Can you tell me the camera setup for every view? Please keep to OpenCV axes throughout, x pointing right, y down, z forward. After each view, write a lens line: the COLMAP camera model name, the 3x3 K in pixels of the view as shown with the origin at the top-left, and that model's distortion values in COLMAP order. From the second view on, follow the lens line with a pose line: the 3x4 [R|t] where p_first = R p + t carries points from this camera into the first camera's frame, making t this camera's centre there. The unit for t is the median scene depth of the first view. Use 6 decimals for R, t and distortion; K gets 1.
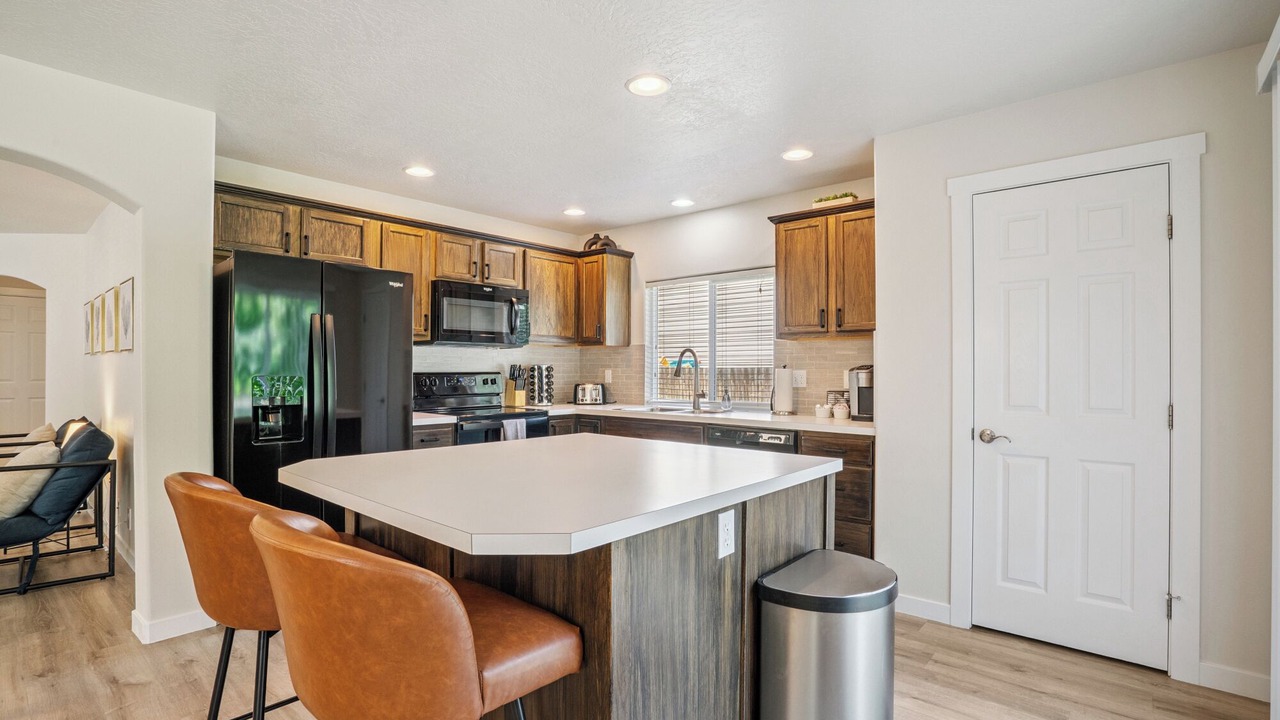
lens RADIAL K [[611.0, 0, 639.8], [0, 611.0, 368.1], [0, 0, 1]] dist [0.002000, 0.000441]
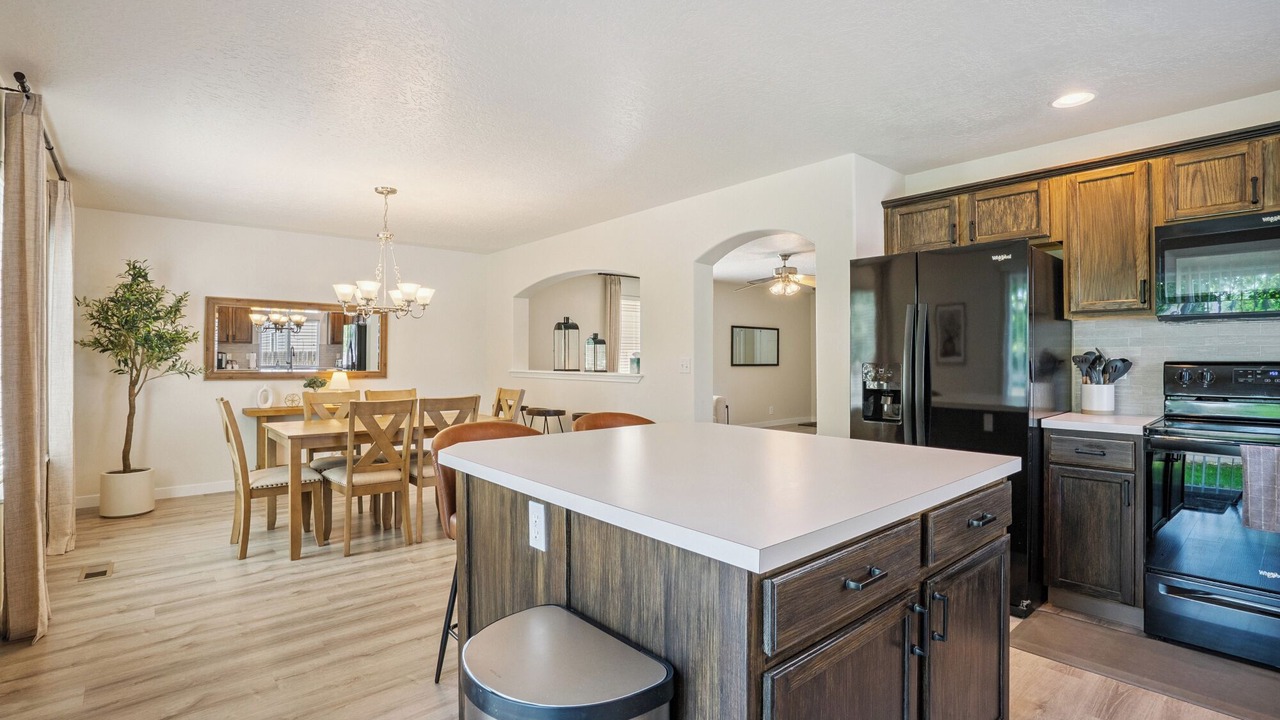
lens RADIAL K [[611.0, 0, 639.5], [0, 611.0, 357.7], [0, 0, 1]] dist [0.002000, 0.000441]
pose [[-0.108446, -0.003399, -0.994097, 0.493762], [0.001706, 0.999992, -0.003605, 0.005344], [0.994101, -0.002087, -0.108439, 0.579522]]
